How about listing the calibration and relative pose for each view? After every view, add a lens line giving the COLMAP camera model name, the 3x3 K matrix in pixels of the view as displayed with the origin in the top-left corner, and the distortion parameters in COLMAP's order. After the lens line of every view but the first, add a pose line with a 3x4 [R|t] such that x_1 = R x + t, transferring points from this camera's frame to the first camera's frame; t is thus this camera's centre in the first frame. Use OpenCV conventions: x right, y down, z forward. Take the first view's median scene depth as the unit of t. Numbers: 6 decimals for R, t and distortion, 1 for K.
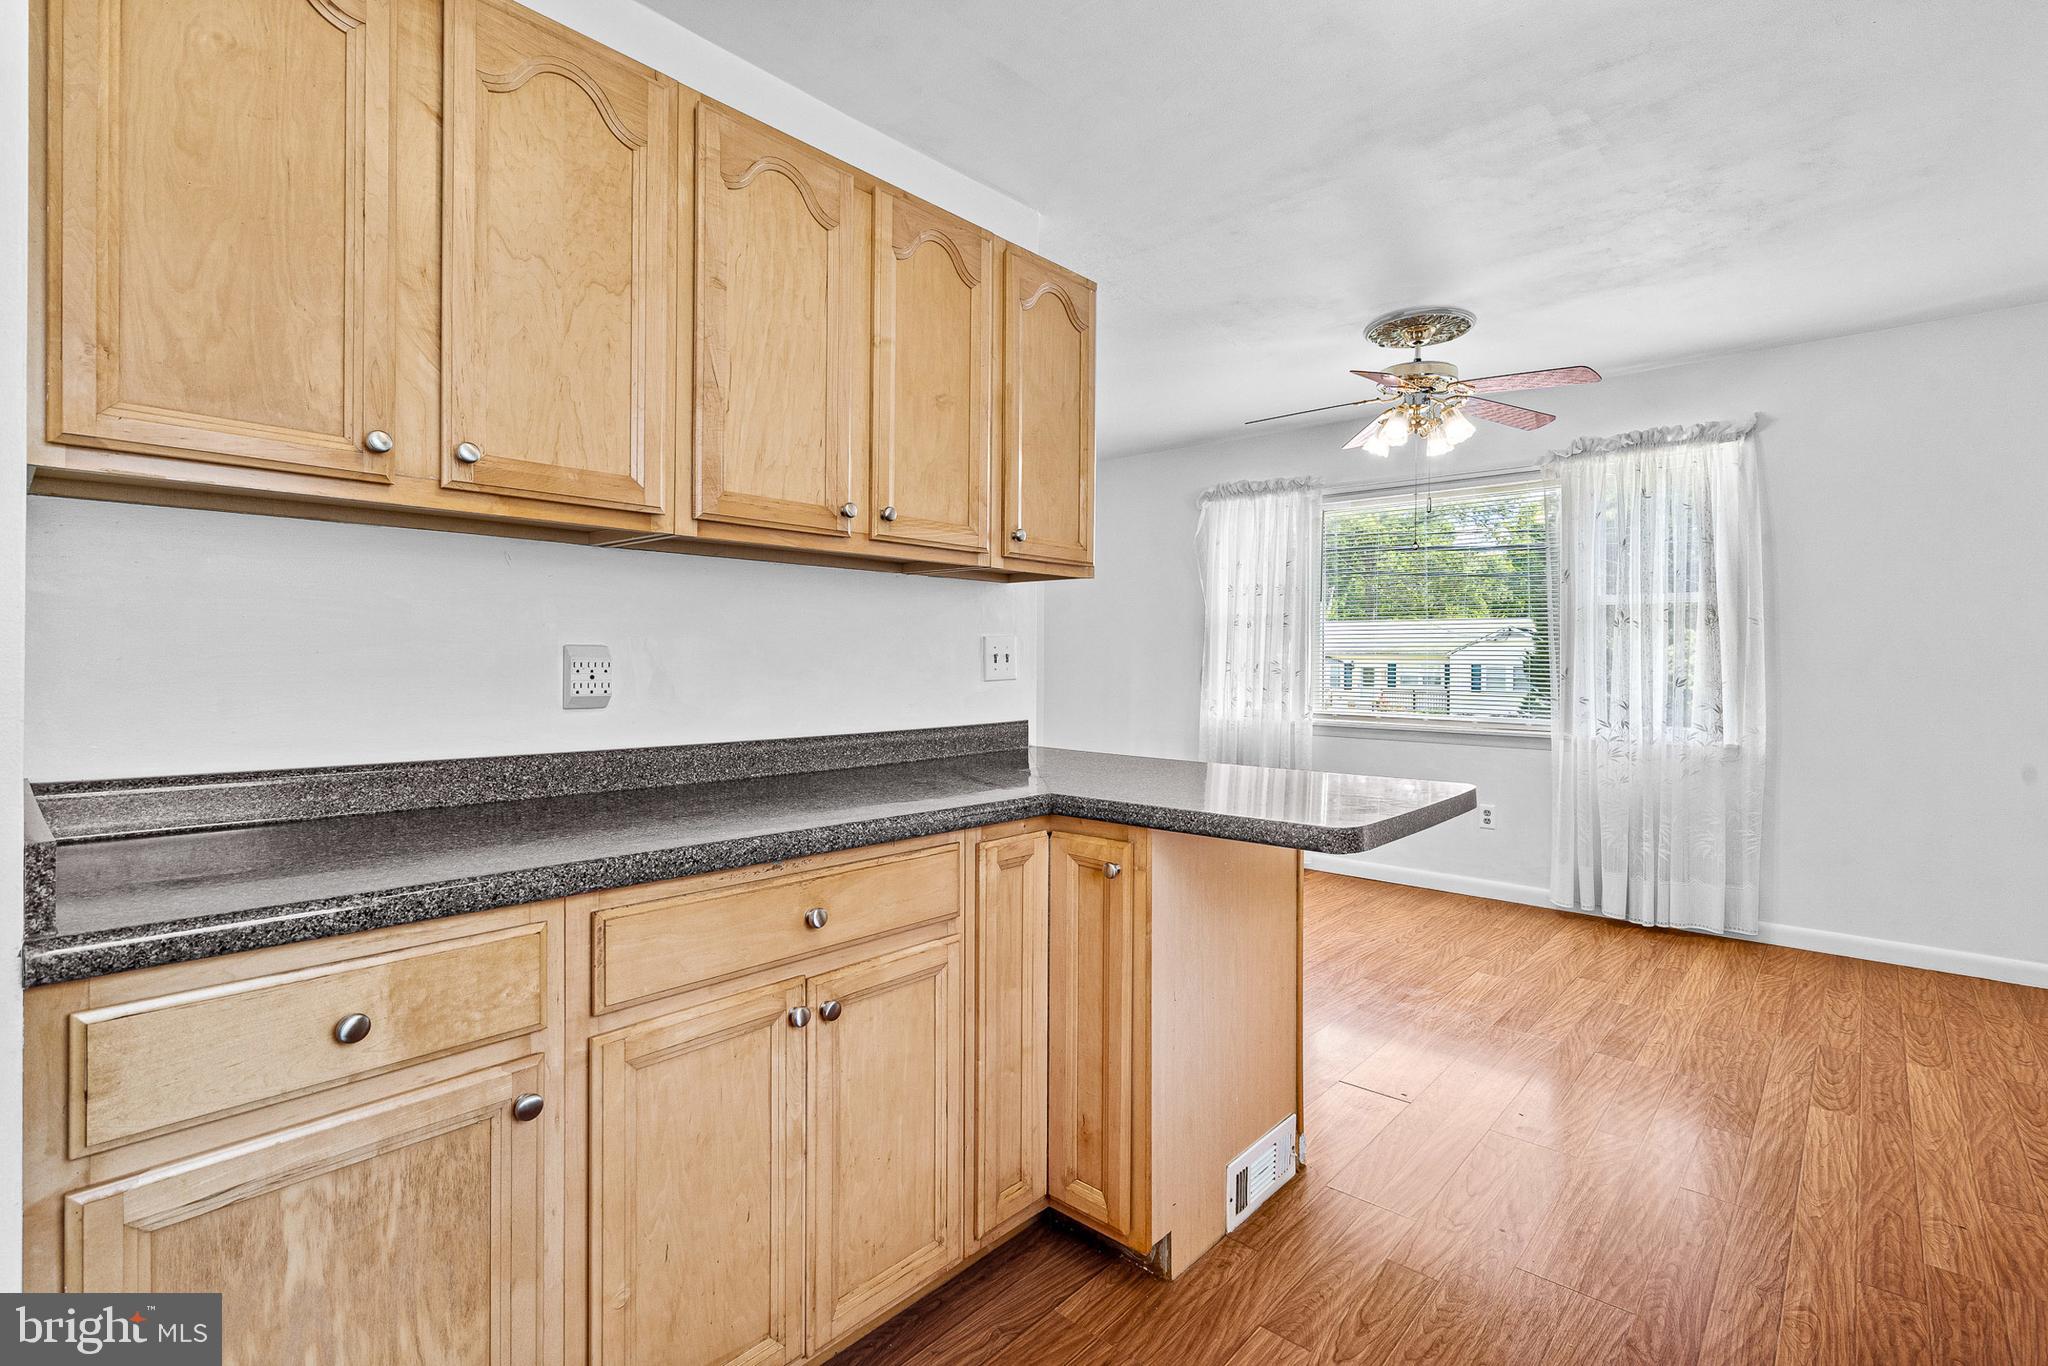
lens RADIAL K [[949.2, 0, 1001.9], [0, 949.2, 663.1], [0, 0, 1]] dist [-0.000471, 0.000326]
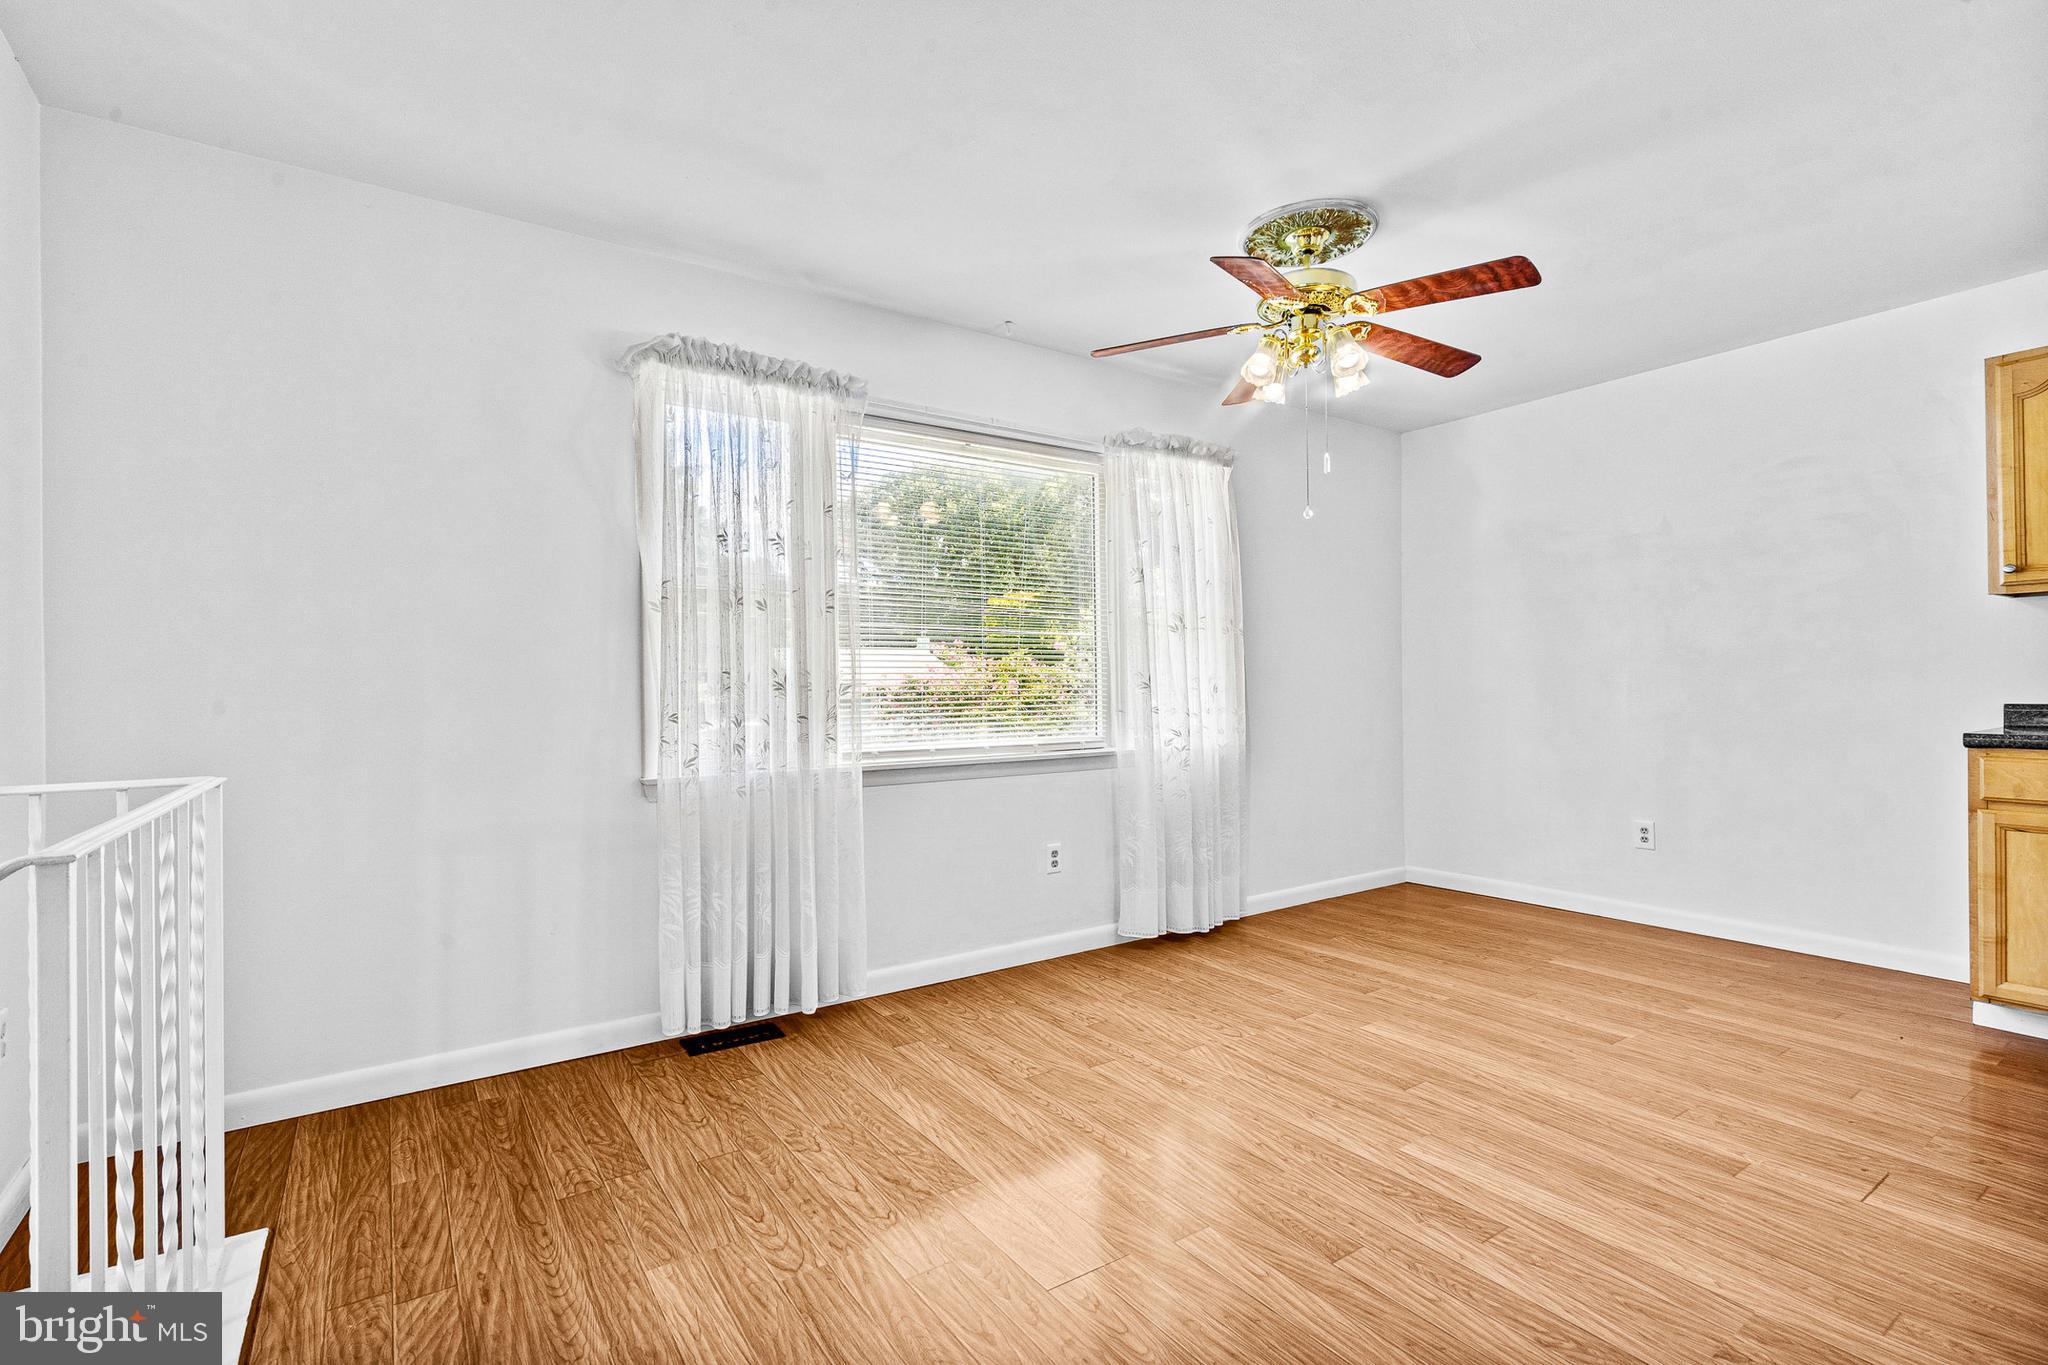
lens RADIAL K [[936.5, 0, 1018.8], [0, 936.5, 685.9], [0, 0, 1]] dist [-0.001524, 0.000281]
pose [[0.222910, -0.005591, 0.974823, -0.367446], [0.018971, 0.999819, 0.001397, 0.014203], [-0.974654, 0.018182, 0.222976, 1.076705]]
